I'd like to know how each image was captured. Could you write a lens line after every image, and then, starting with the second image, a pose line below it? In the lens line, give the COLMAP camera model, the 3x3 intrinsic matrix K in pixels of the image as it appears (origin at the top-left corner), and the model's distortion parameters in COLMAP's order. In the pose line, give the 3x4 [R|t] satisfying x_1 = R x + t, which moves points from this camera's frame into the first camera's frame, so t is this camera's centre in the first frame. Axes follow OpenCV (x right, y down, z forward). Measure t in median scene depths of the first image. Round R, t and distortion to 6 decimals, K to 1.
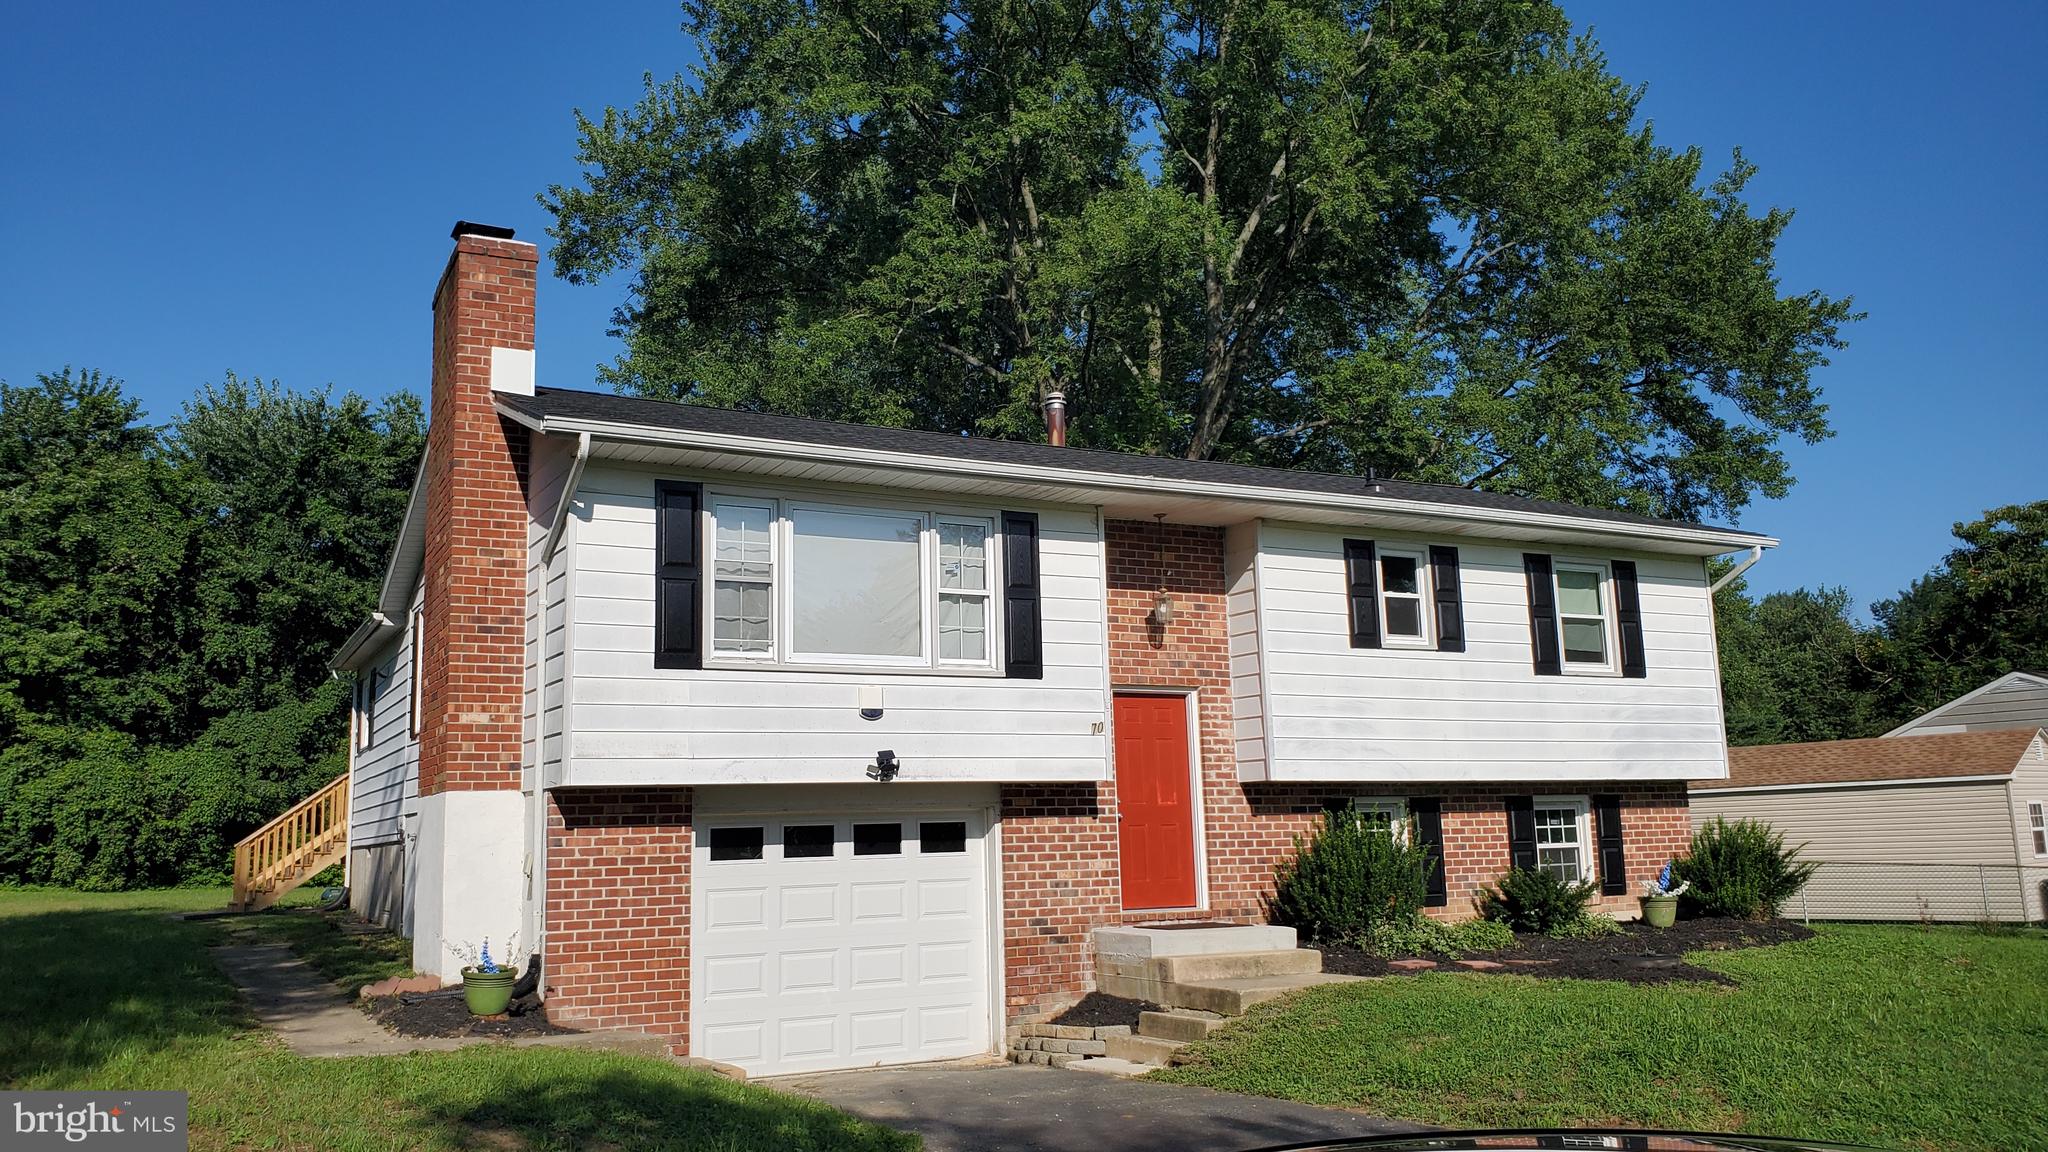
lens RADIAL K [[1582.9, 0, 1024.0], [0, 1582.9, 576.0], [0, 0, 1]] dist [0.095480, -0.004500]
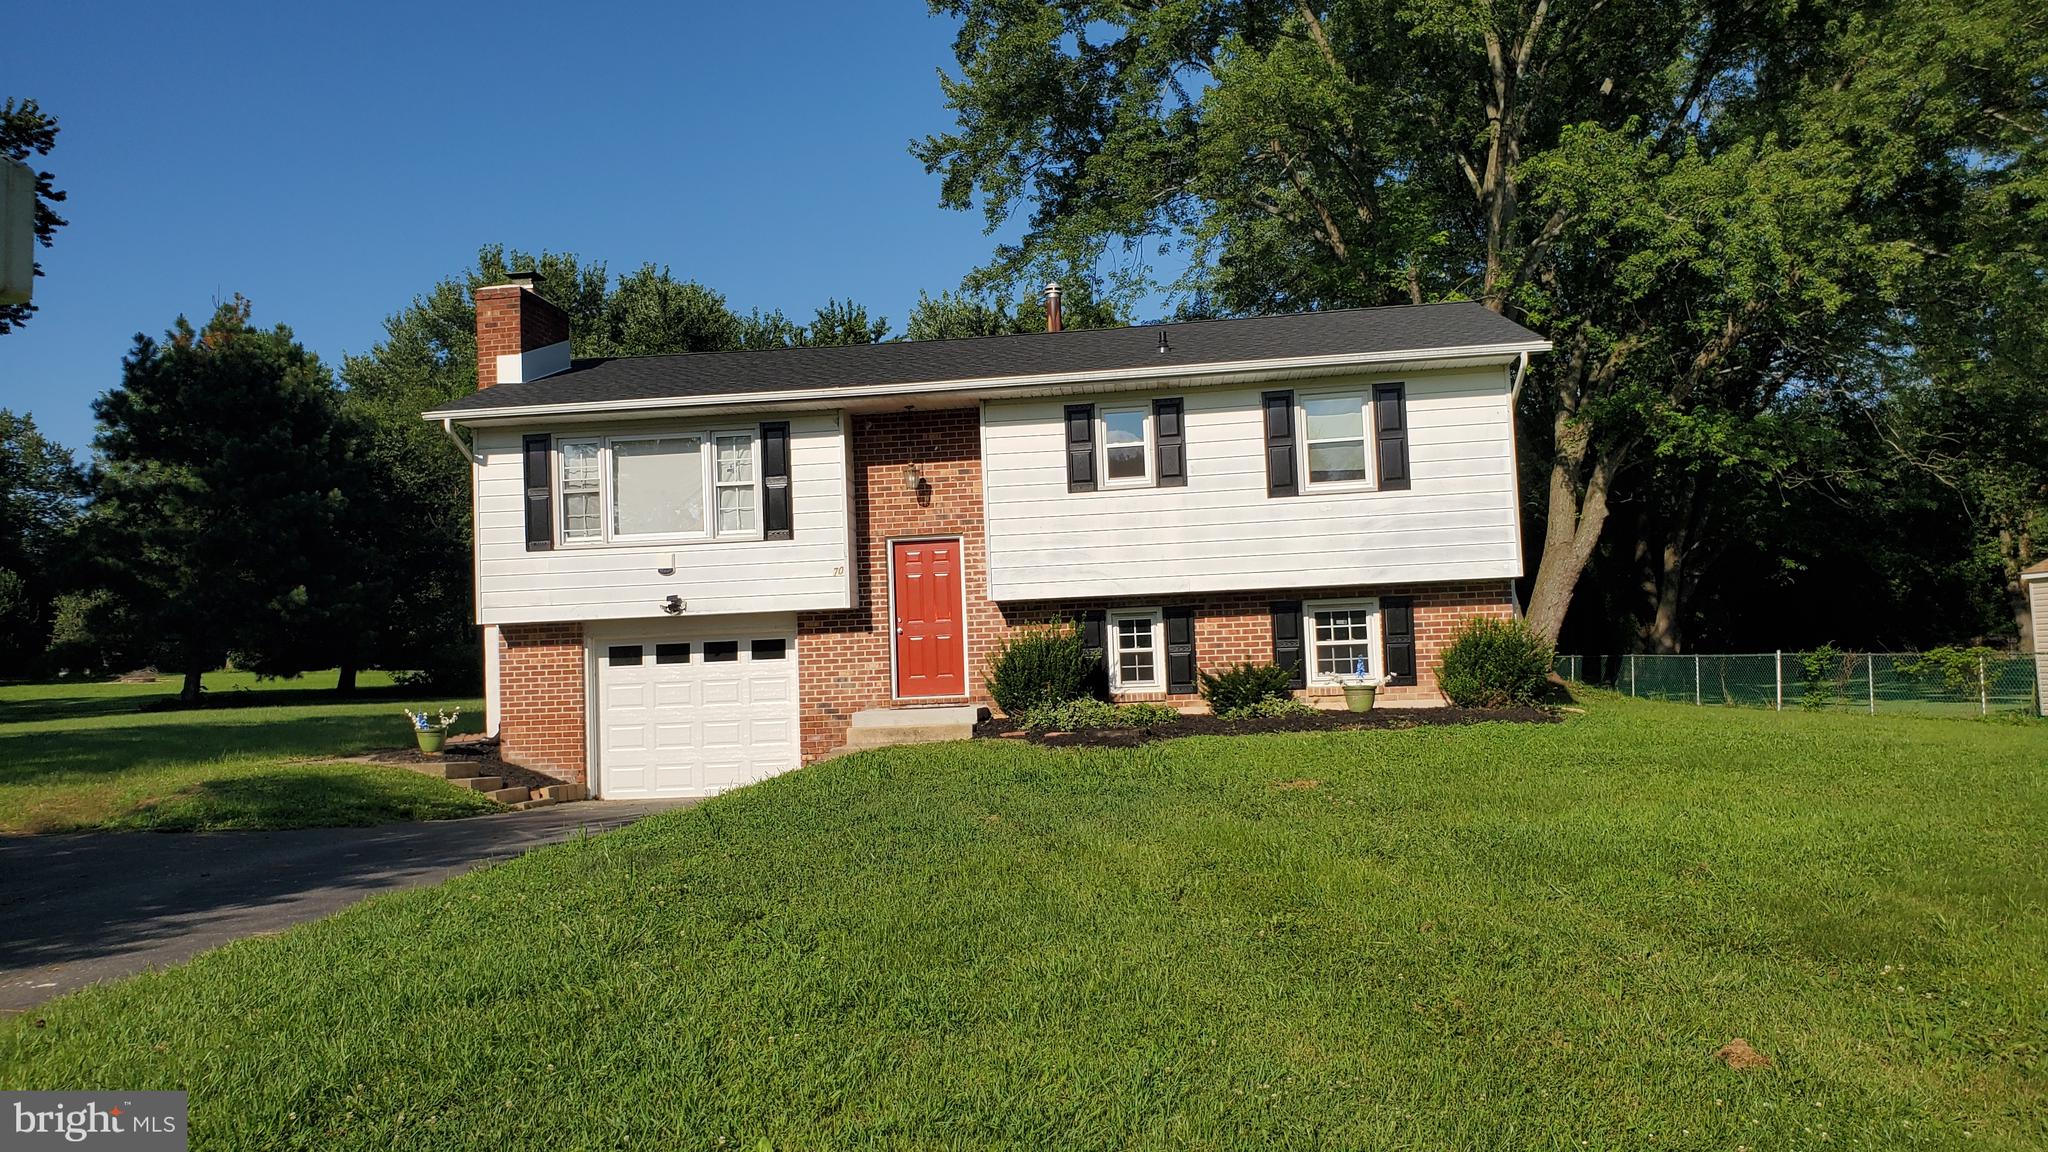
lens RADIAL K [[1002.2, 0, 1023.9], [0, 1002.2, 550.0], [0, 0, 1]] dist [0.039931, -0.000158]
pose [[0.839928, -0.058318, -0.539556, 0.616350], [0.109230, 0.992030, 0.062815, 0.038181], [0.531592, -0.111696, 0.839603, 0.329443]]
